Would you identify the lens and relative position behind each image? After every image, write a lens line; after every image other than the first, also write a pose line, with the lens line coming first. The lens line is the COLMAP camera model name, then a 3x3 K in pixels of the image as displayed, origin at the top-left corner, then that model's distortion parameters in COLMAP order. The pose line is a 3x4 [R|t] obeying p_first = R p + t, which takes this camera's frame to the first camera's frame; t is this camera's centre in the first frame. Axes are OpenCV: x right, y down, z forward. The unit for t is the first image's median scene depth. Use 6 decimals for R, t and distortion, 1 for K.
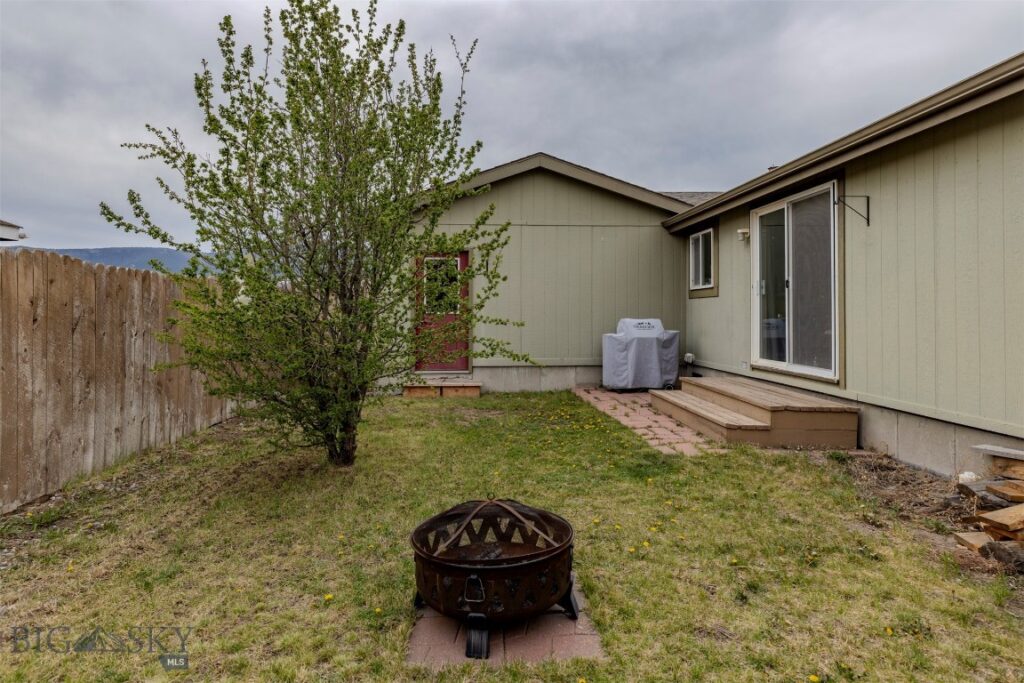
lens RADIAL K [[582.8, 0, 494.2], [0, 582.8, 314.6], [0, 0, 1]] dist [0.007028, -0.002637]
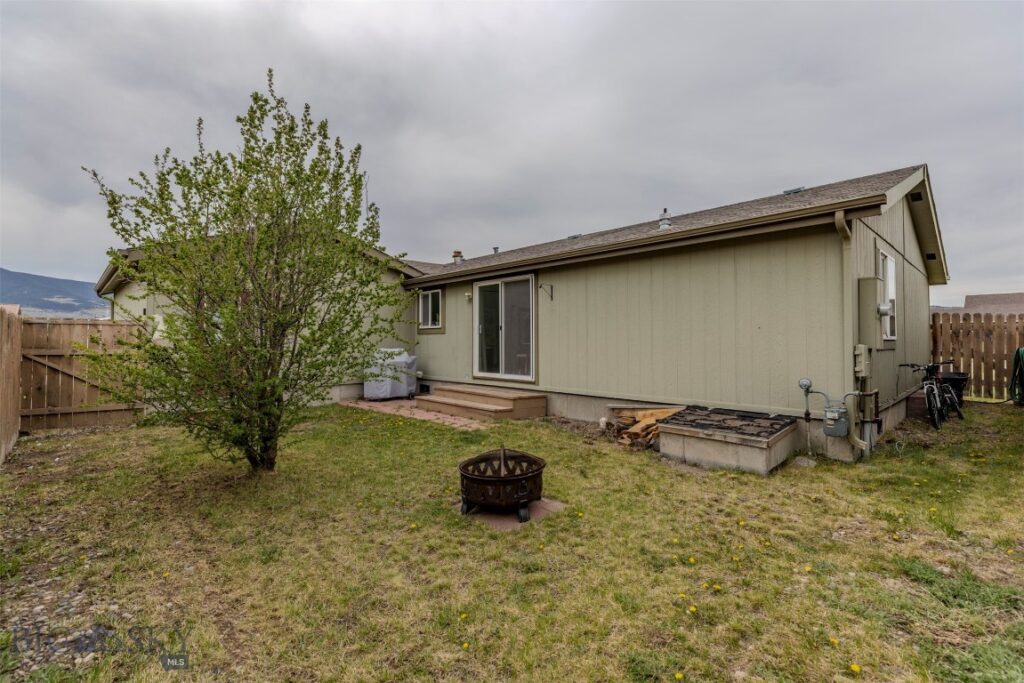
lens RADIAL K [[464.7, 0, 505.5], [0, 464.7, 337.8], [0, 0, 1]] dist [0.024520, 0.001008]
pose [[0.757068, 0.008274, 0.653283, -0.449211], [-0.000112, 0.999921, -0.012534, -0.007634], [-0.653336, 0.009416, 0.757010, -0.067405]]
